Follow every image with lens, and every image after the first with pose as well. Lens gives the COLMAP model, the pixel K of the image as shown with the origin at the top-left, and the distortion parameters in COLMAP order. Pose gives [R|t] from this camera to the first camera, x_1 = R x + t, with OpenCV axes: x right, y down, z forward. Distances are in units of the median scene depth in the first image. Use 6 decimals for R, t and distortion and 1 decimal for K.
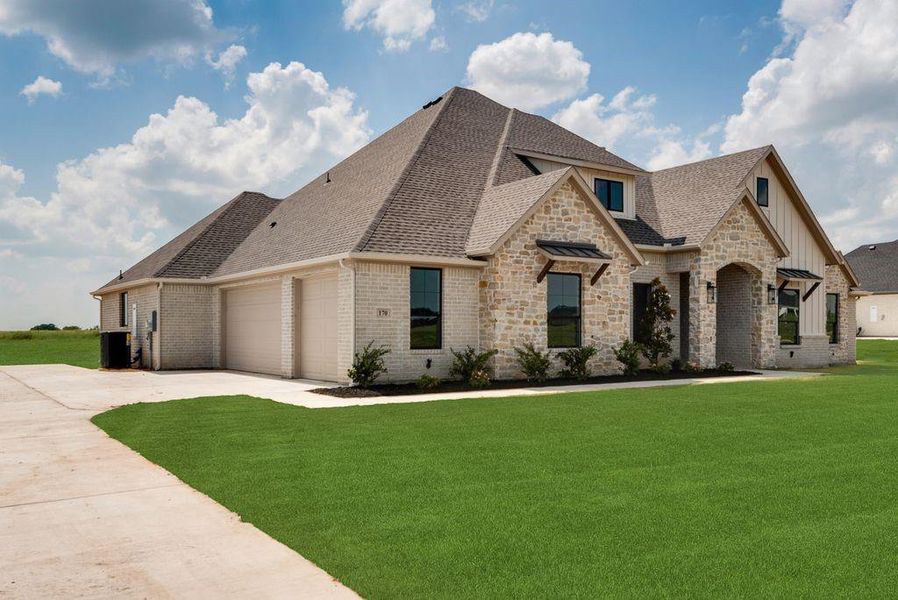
lens RADIAL K [[680.5, 0, 447.0], [0, 680.5, 307.9], [0, 0, 1]] dist [-0.002352, -0.003689]
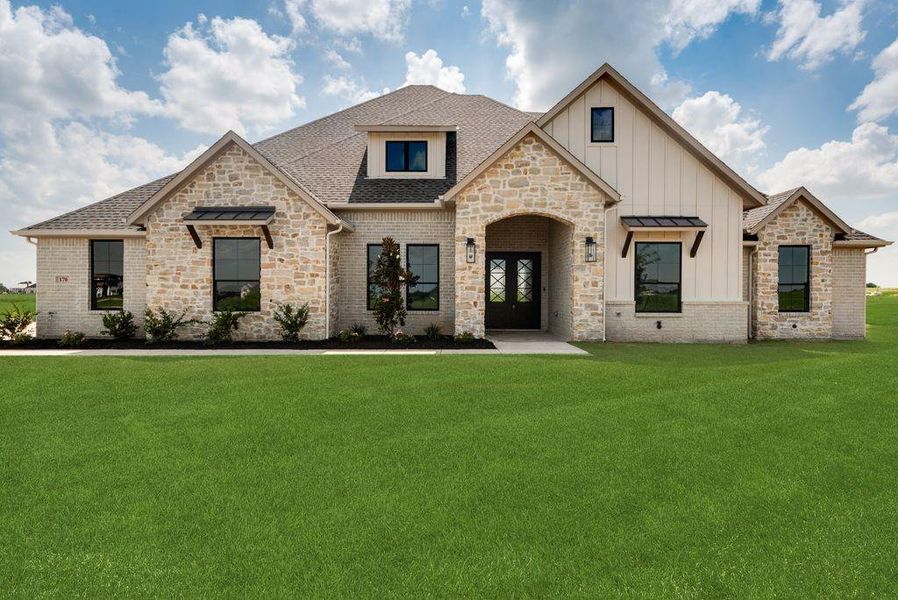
lens RADIAL K [[481.1, 0, 452.9], [0, 481.1, 290.7], [0, 0, 1]] dist [-0.000390, -0.000664]
pose [[0.853112, -0.007435, -0.521674, 0.783790], [0.016863, 0.999769, 0.013327, 0.022785], [0.521454, -0.020166, 0.853041, 0.530343]]
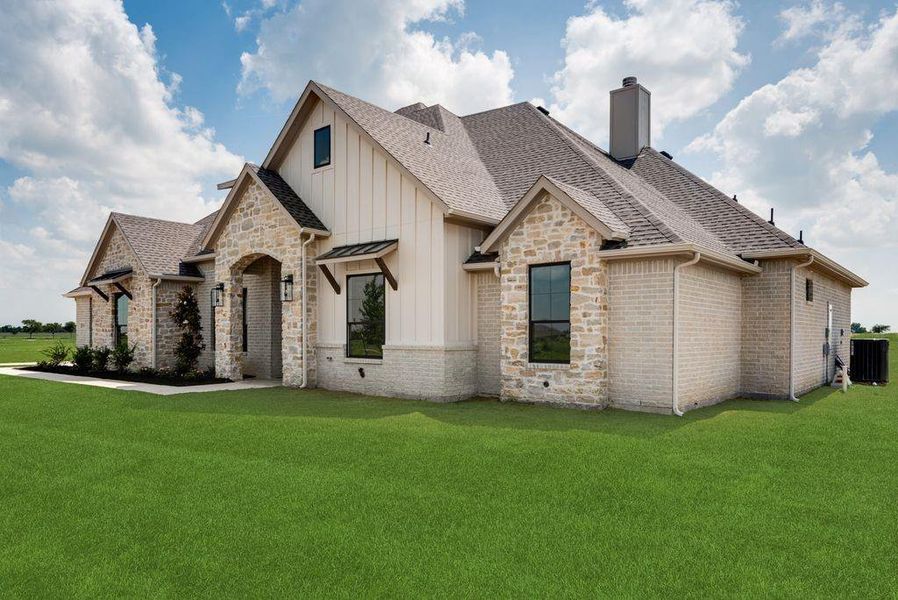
lens RADIAL K [[689.8, 0, 439.9], [0, 689.8, 338.9], [0, 0, 1]] dist [0.002040, -0.001505]
pose [[0.271079, -0.005656, -0.962540, 1.548896], [0.021455, 0.999770, 0.000167, 0.048697], [0.962318, -0.020697, 0.271138, 1.177000]]
